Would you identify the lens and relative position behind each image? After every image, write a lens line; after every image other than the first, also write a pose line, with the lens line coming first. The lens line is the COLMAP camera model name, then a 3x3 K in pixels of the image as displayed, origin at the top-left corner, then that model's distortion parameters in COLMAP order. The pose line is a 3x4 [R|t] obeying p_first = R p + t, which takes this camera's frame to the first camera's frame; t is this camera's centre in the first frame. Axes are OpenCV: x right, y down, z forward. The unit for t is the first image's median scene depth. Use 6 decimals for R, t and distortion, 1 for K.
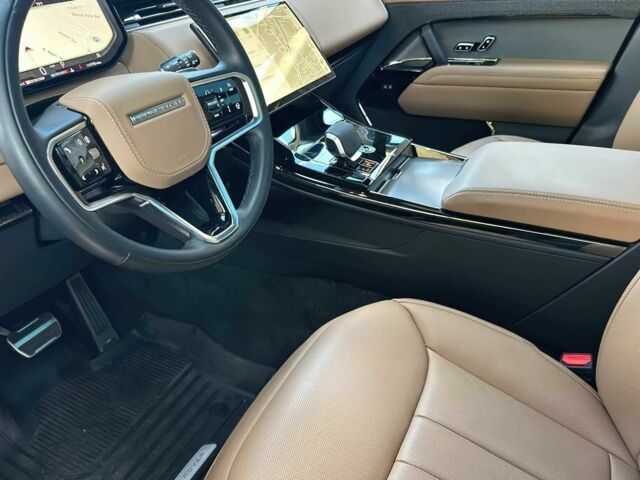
lens RADIAL K [[524.1, 0, 337.5], [0, 524.1, 236.1], [0, 0, 1]] dist [-0.013157, -0.026227]
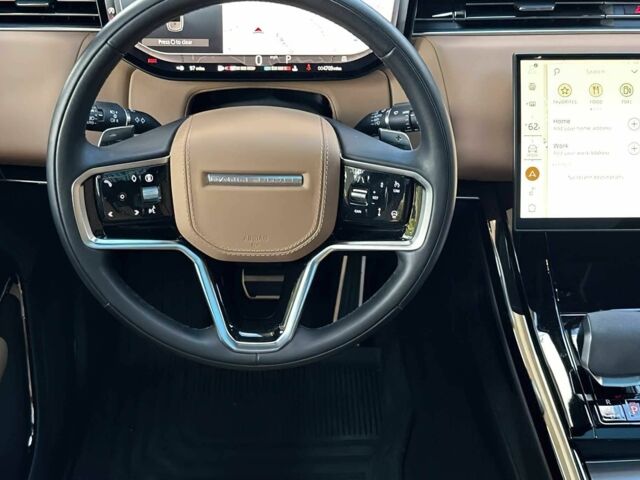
lens RADIAL K [[897.1, 0, 323.4], [0, 897.1, 238.8], [0, 0, 1]] dist [0.096608, 0.000000]
pose [[0.447724, 0.568413, -0.690254, 0.631942], [-0.473568, 0.805530, 0.356167, -0.626509], [0.758470, 0.167418, 0.629837, 0.191158]]
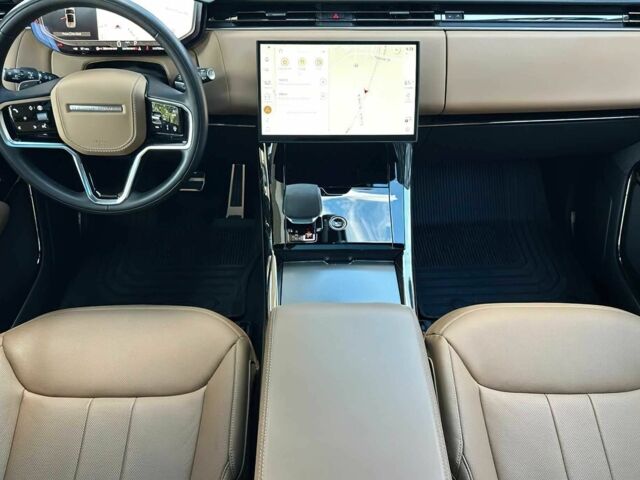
lens RADIAL K [[527.0, 0, 326.3], [0, 527.0, 253.0], [0, 0, 1]] dist [-0.007938, -0.015093]
pose [[0.429556, 0.664788, -0.611179, 0.980642], [-0.474854, 0.741959, 0.473297, -0.834571], [0.768112, 0.086913, 0.634390, 0.521312]]
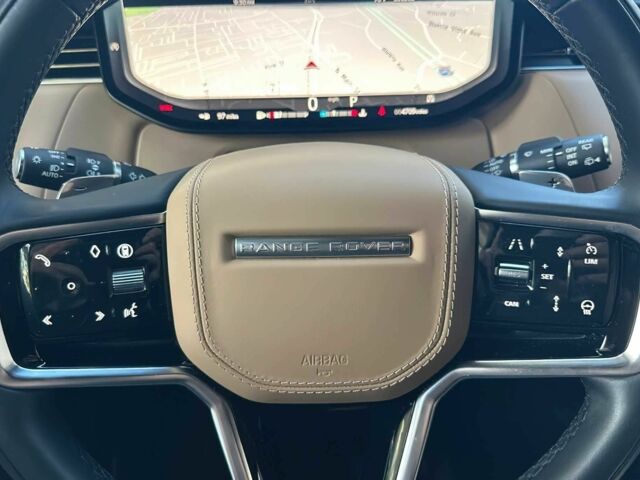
lens RADIAL K [[527.0, 0, 316.5], [0, 527.0, 240.0], [0, 0, 1]] dist [-0.007938, -0.015093]
pose [[0.445347, 0.411822, -0.795027, -0.003106], [-0.445493, 0.872148, 0.202220, -0.290658], [0.776661, 0.264121, 0.571873, 0.656694]]
